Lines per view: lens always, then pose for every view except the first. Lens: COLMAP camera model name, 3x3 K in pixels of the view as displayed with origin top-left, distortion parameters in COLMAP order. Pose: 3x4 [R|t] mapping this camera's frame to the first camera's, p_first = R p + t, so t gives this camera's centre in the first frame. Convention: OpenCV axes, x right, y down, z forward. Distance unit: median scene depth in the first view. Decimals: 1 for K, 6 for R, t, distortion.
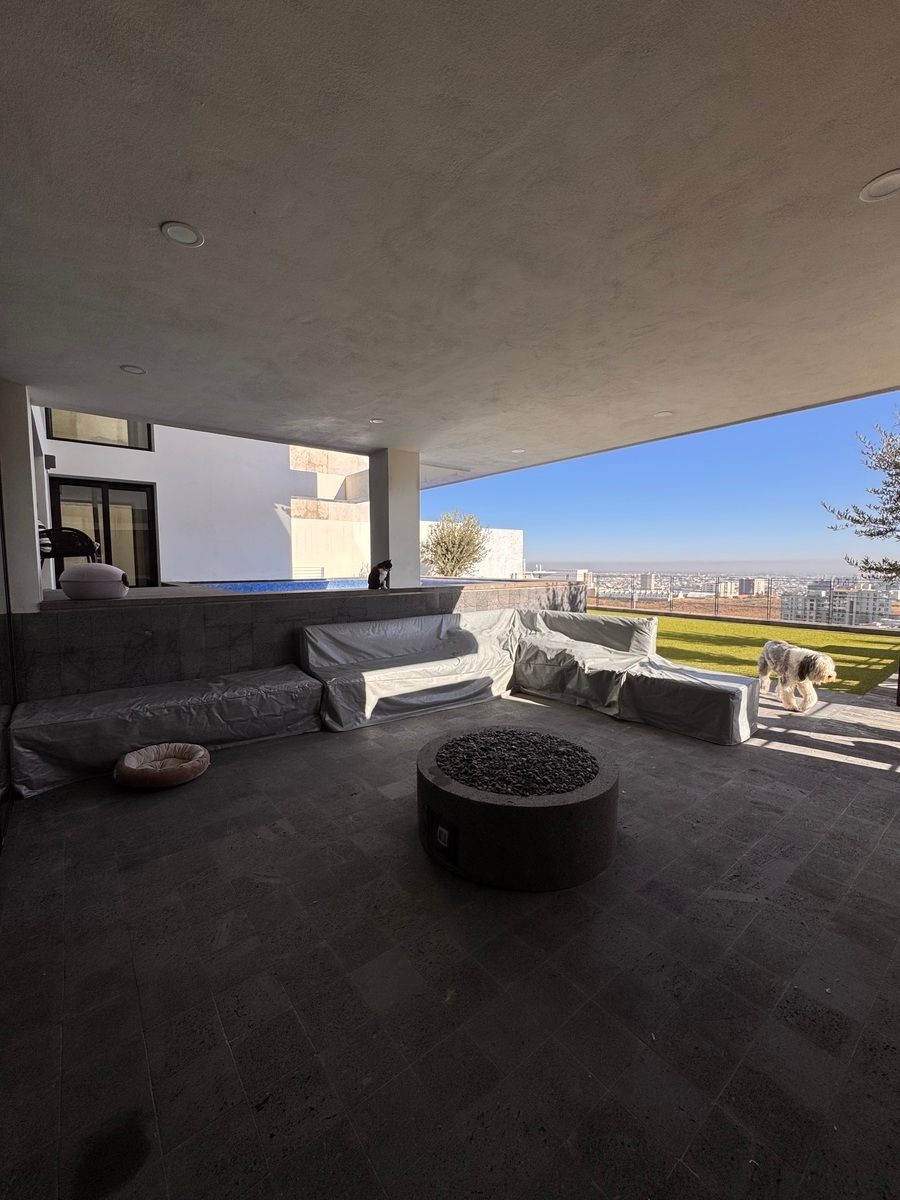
lens RADIAL K [[478.3, 0, 450.0], [0, 478.3, 600.0], [0, 0, 1]] dist [-0.000015, 0.000005]
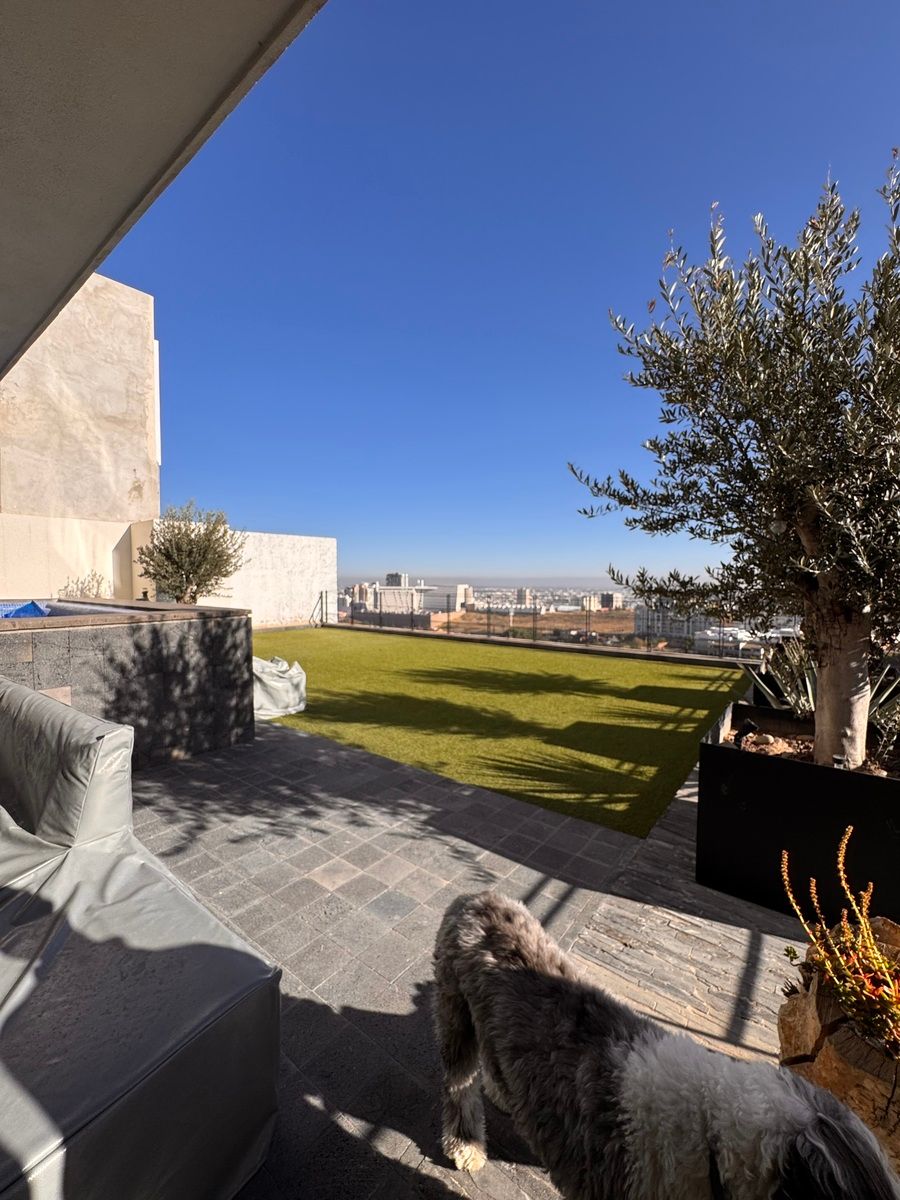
lens RADIAL K [[485.0, 0, 452.1], [0, 485.0, 598.1], [0, 0, 1]] dist [-0.001273, -0.000058]
pose [[0.970279, -0.005900, 0.241916, 0.325760], [0.014660, 0.999300, -0.034424, -0.025774], [-0.241543, 0.036948, 0.969686, 0.324775]]
